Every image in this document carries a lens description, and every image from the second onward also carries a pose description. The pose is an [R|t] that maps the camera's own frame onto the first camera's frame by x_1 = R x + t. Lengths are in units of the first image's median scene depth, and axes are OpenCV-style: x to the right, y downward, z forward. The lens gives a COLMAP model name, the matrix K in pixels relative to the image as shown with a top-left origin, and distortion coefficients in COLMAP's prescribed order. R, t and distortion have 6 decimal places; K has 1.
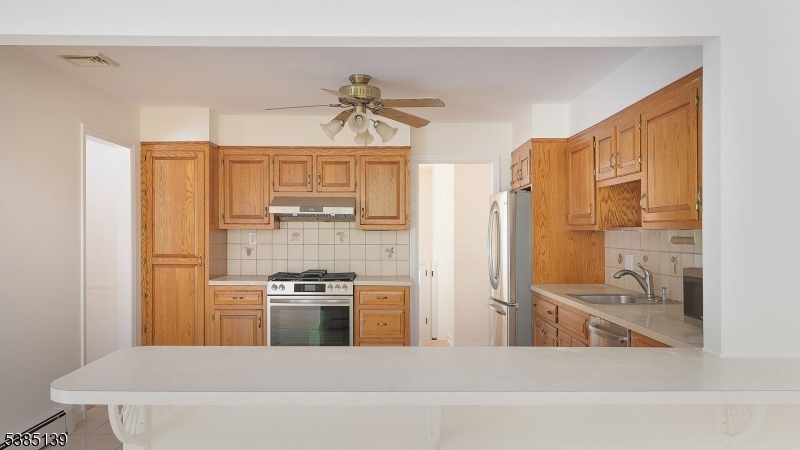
lens RADIAL K [[630.7, 0, 398.8], [0, 630.7, 228.1], [0, 0, 1]] dist [0.001093, -0.001746]
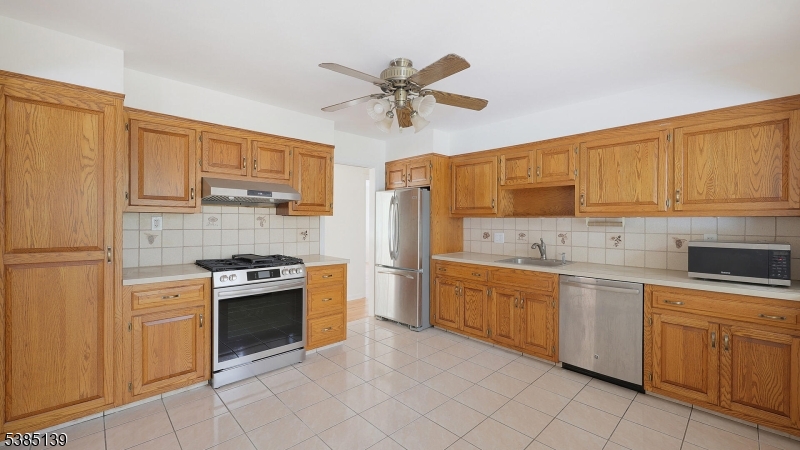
lens RADIAL K [[325.4, 0, 394.9], [0, 325.4, 220.3], [0, 0, 1]] dist [0.001241, -0.000272]
pose [[0.719225, 0.003380, 0.694769, -0.325766], [-0.010121, 0.999933, 0.005613, 0.006653], [-0.694704, -0.011068, 0.719211, 0.477528]]
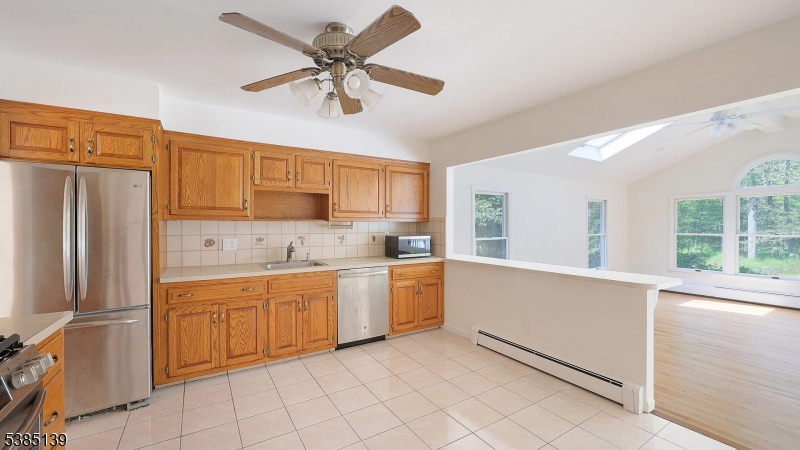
lens RADIAL K [[325.4, 0, 403.2], [0, 325.4, 223.5], [0, 0, 1]] dist [0.001241, -0.000272]
pose [[-0.547666, 0.001550, 0.836695, -0.347526], [-0.008443, 0.999937, -0.007379, 0.009275], [-0.836654, -0.011106, -0.547619, 0.866312]]
